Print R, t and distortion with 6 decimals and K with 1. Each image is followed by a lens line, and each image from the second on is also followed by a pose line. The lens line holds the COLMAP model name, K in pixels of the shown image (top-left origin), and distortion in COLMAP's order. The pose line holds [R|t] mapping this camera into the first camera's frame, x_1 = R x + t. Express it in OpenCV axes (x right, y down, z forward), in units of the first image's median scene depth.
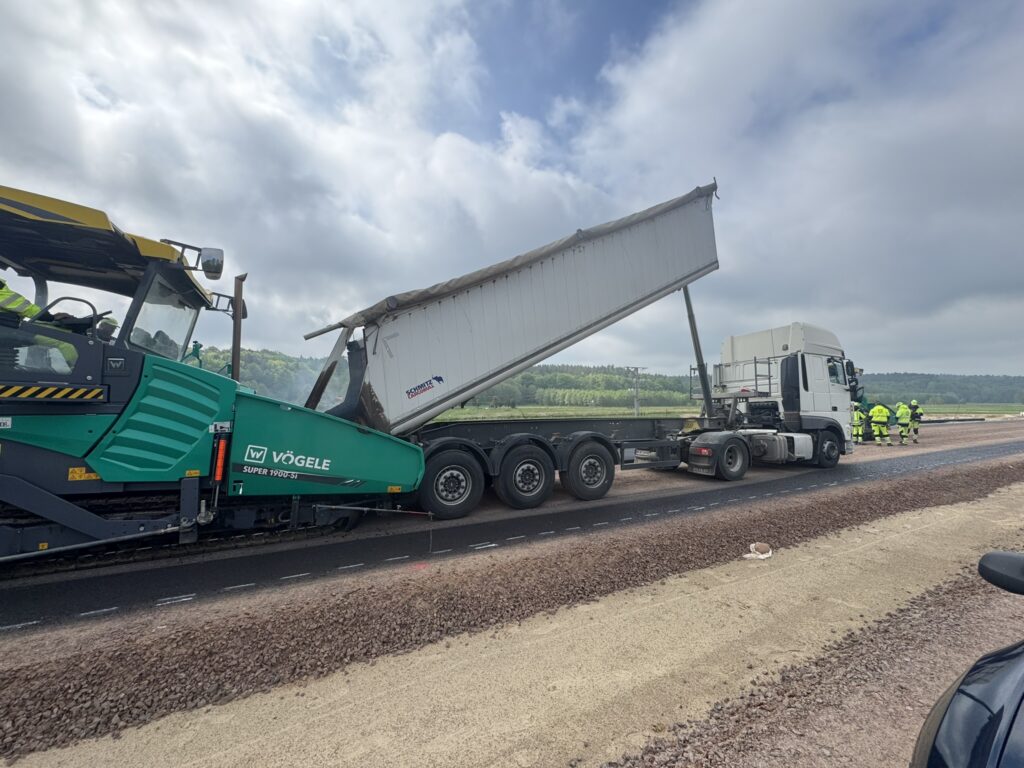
lens RADIAL K [[433.1, 0, 508.8], [0, 433.1, 393.3], [0, 0, 1]] dist [0.057502, -0.019097]
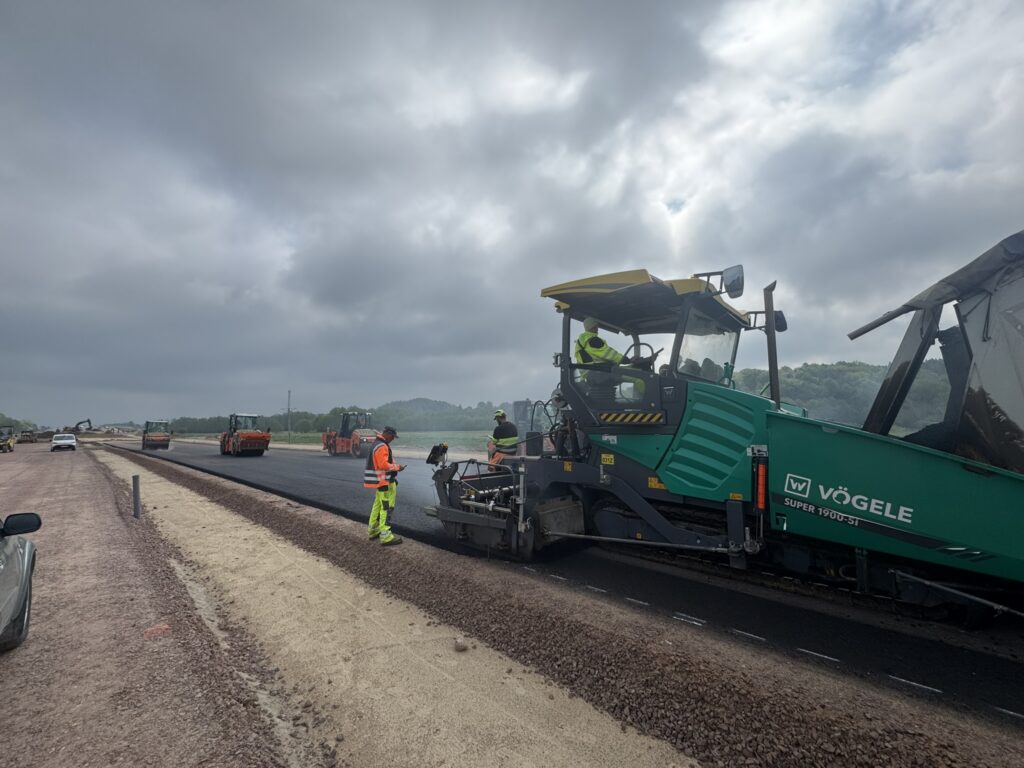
lens RADIAL K [[433.1, 0, 508.8], [0, 433.1, 393.3], [0, 0, 1]] dist [0.057502, -0.019097]
pose [[0.323831, -0.083349, -0.942436, 0.062817], [0.020793, 0.996498, -0.080985, 0.020037], [0.945886, 0.006629, 0.324430, 0.203405]]
